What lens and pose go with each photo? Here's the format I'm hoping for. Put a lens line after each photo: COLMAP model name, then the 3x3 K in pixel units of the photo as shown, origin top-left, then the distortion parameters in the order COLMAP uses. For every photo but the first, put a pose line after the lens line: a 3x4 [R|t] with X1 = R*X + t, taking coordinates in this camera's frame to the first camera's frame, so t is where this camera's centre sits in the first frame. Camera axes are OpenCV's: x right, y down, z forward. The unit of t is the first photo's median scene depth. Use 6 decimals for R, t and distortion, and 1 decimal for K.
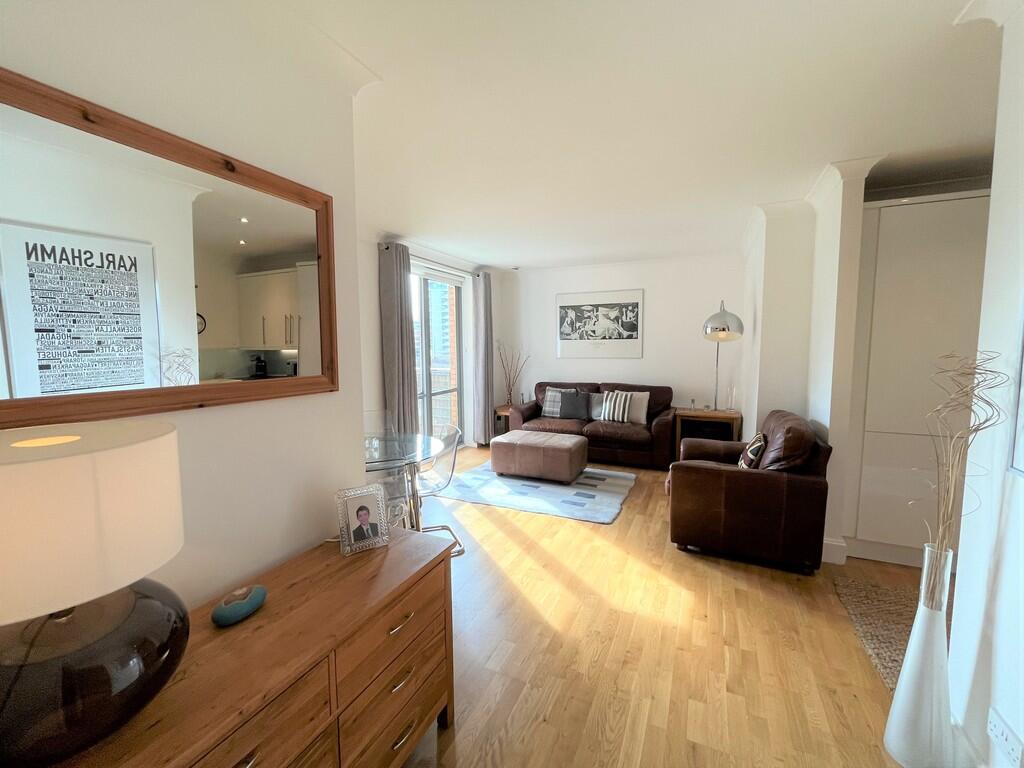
lens RADIAL K [[423.8, 0, 512.0], [0, 423.8, 384.0], [0, 0, 1]] dist [-0.000631, 0.000015]
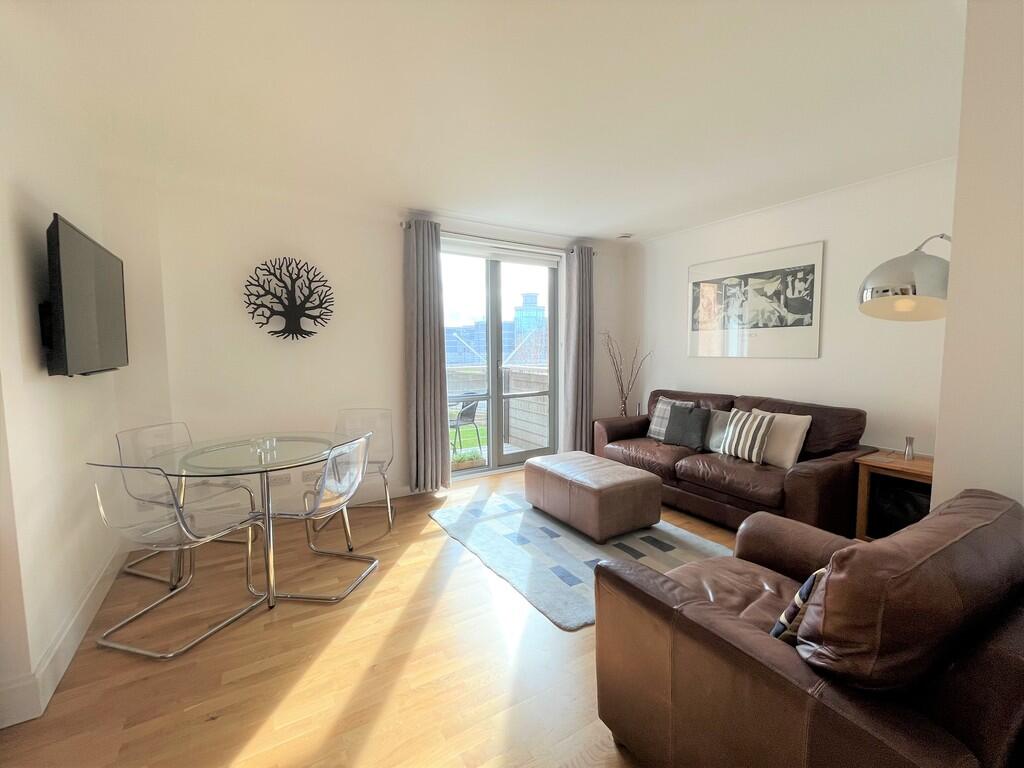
lens RADIAL K [[433.1, 0, 512.0], [0, 433.1, 384.0], [0, 0, 1]] dist [-0.001923, -0.000222]
pose [[0.835193, 0.047538, -0.547899, 0.302834], [-0.050931, 0.998662, 0.009011, -0.009136], [0.547594, 0.020379, 0.836496, 0.281101]]
